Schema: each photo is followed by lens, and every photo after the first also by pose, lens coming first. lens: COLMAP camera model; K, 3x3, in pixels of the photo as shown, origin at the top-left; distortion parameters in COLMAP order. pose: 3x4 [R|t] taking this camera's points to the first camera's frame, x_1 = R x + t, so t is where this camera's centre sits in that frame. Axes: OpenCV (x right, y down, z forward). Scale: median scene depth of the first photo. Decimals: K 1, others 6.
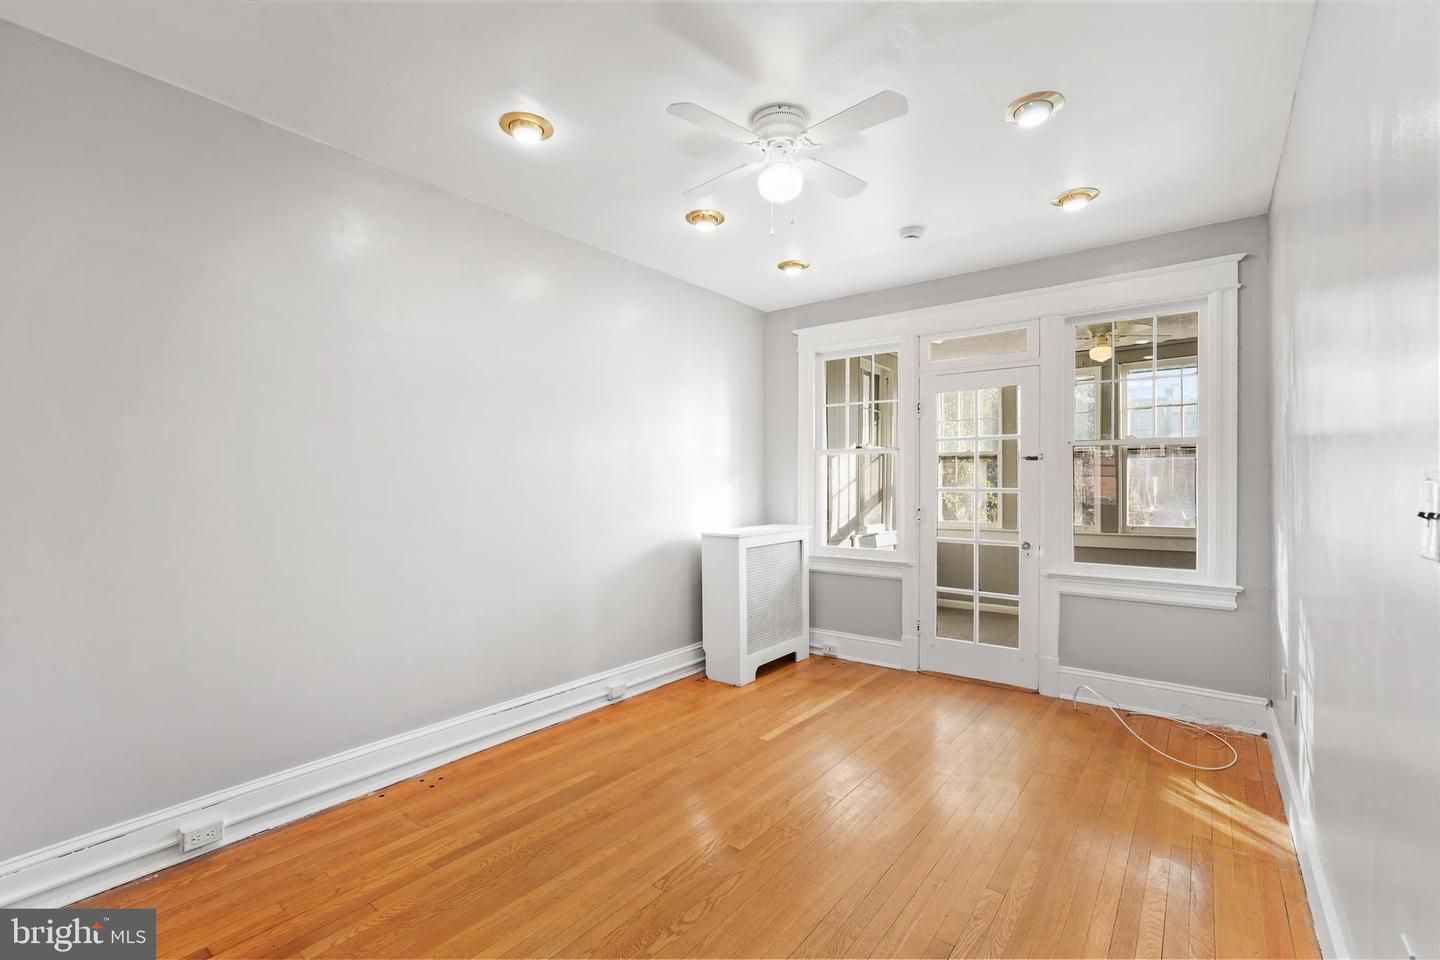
lens RADIAL K [[632.3, 0, 720.0], [0, 632.3, 480.0], [0, 0, 1]] dist [-0.009385, 0.000171]
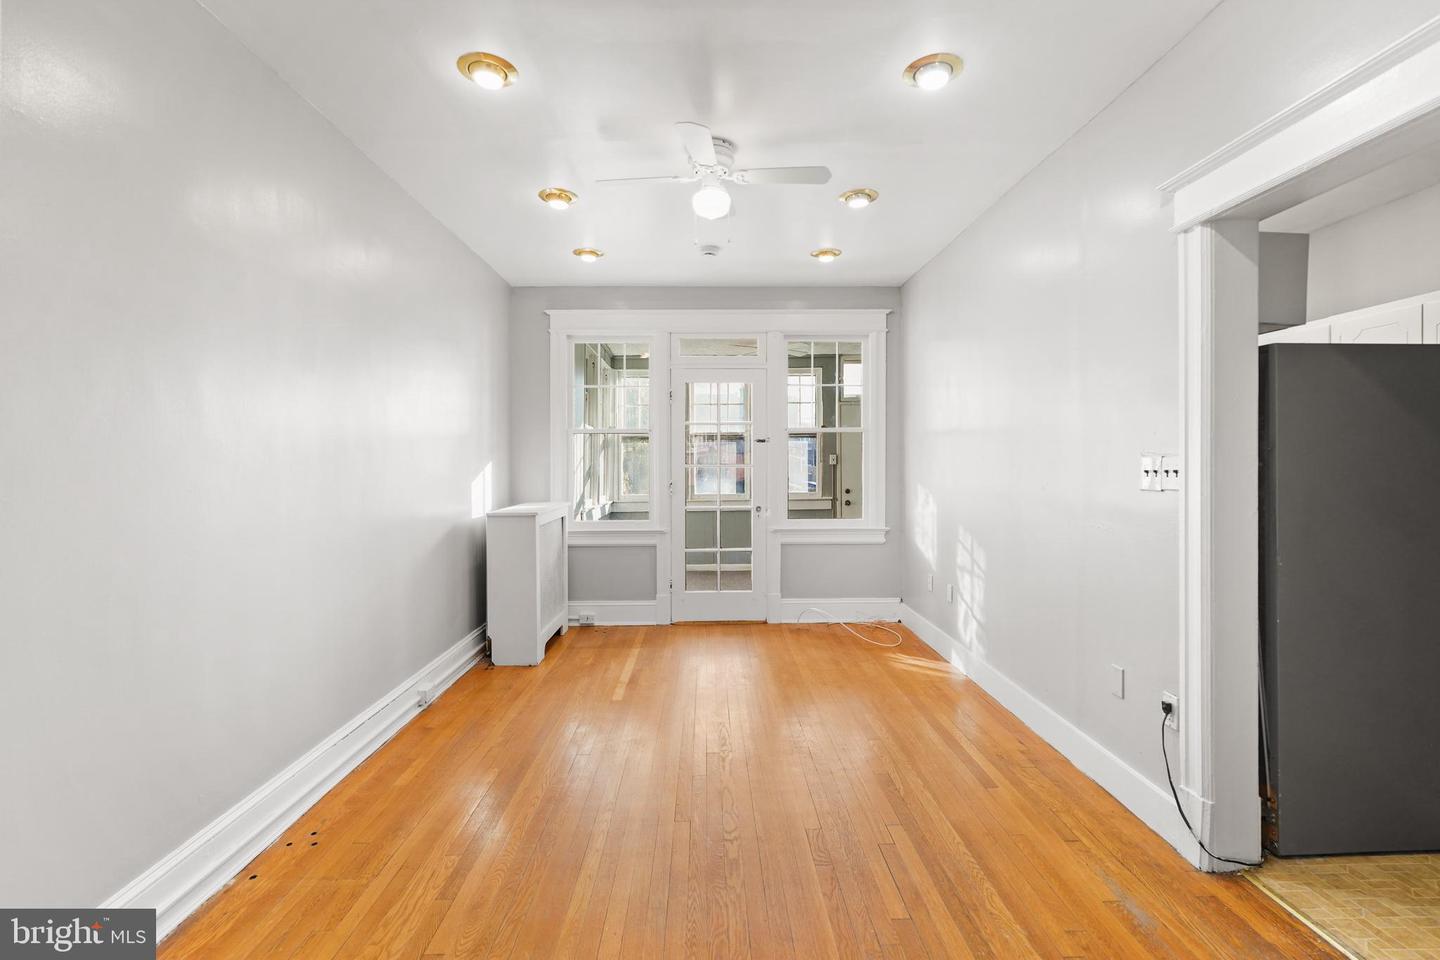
lens RADIAL K [[642.0, 0, 715.7], [0, 642.0, 459.3], [0, 0, 1]] dist [0.000666, 0.000379]
pose [[0.779119, -0.000507, 0.626875, -0.391972], [0.000902, 1.000000, -0.000313, 0.003662], [-0.626875, 0.000810, 0.779119, 0.039098]]
